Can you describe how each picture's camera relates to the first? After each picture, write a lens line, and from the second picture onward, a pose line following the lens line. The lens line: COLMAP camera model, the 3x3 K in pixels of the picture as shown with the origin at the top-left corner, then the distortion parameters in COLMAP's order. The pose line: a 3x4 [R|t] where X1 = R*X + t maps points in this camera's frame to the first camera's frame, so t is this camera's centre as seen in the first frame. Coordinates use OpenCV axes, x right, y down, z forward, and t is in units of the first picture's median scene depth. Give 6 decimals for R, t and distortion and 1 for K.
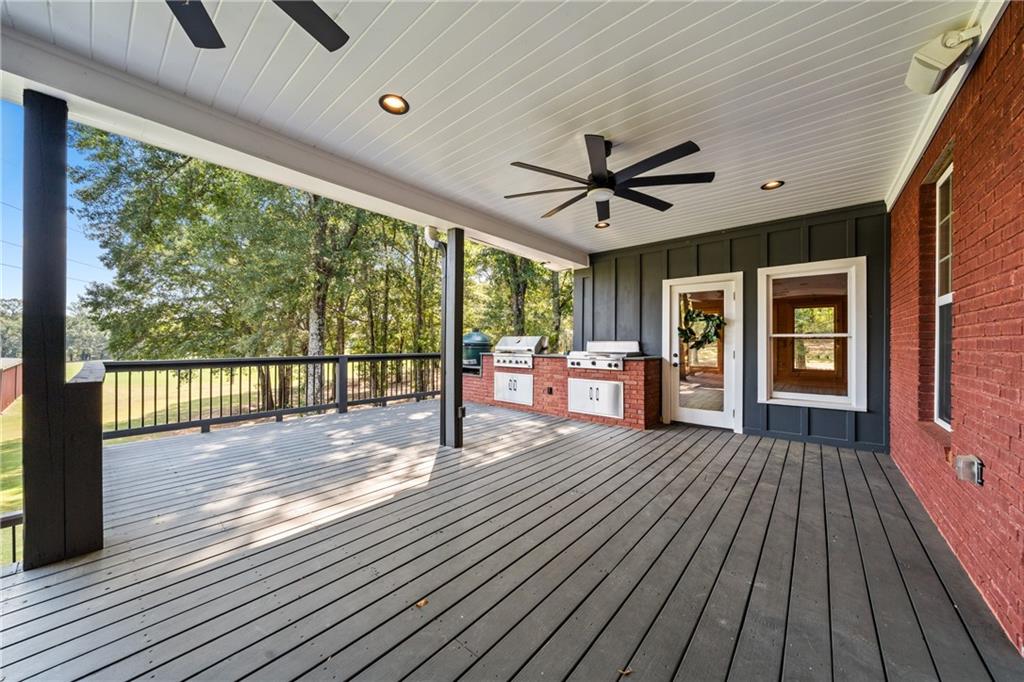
lens RADIAL K [[365.5, 0, 525.2], [0, 365.5, 341.3], [0, 0, 1]] dist [-0.000702, -0.000023]
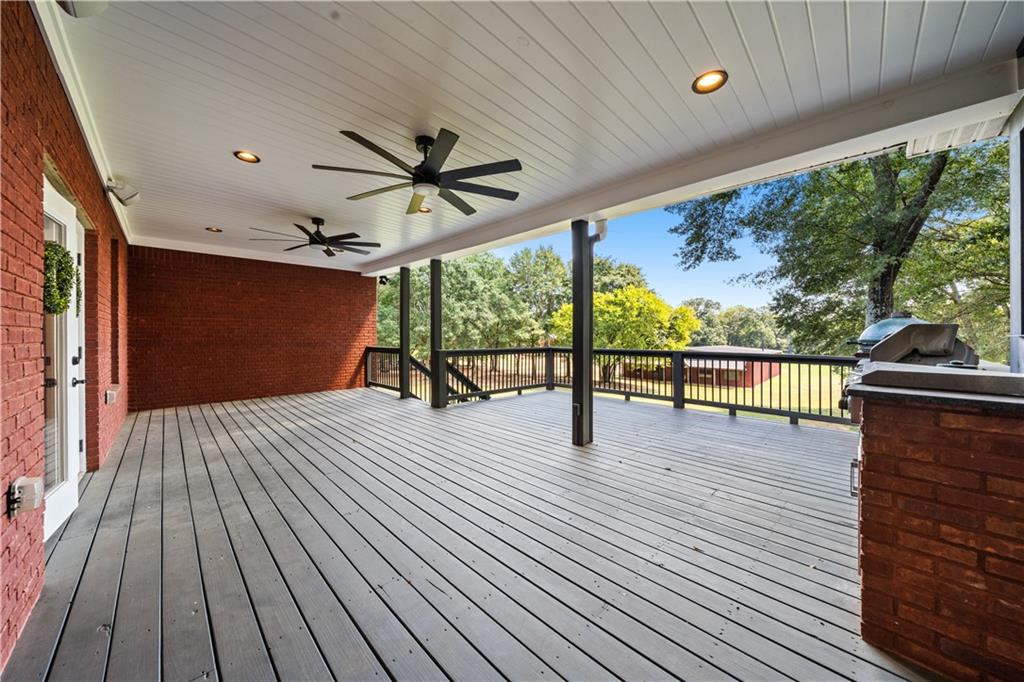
lens RADIAL K [[365.3, 0, 508.6], [0, 365.3, 342.1], [0, 0, 1]] dist [0.000923, -0.000269]
pose [[-0.129698, 0.018228, -0.991386, 0.921049], [-0.006270, 0.999796, 0.019202, -0.006562], [0.991534, 0.008707, -0.129557, 1.062975]]
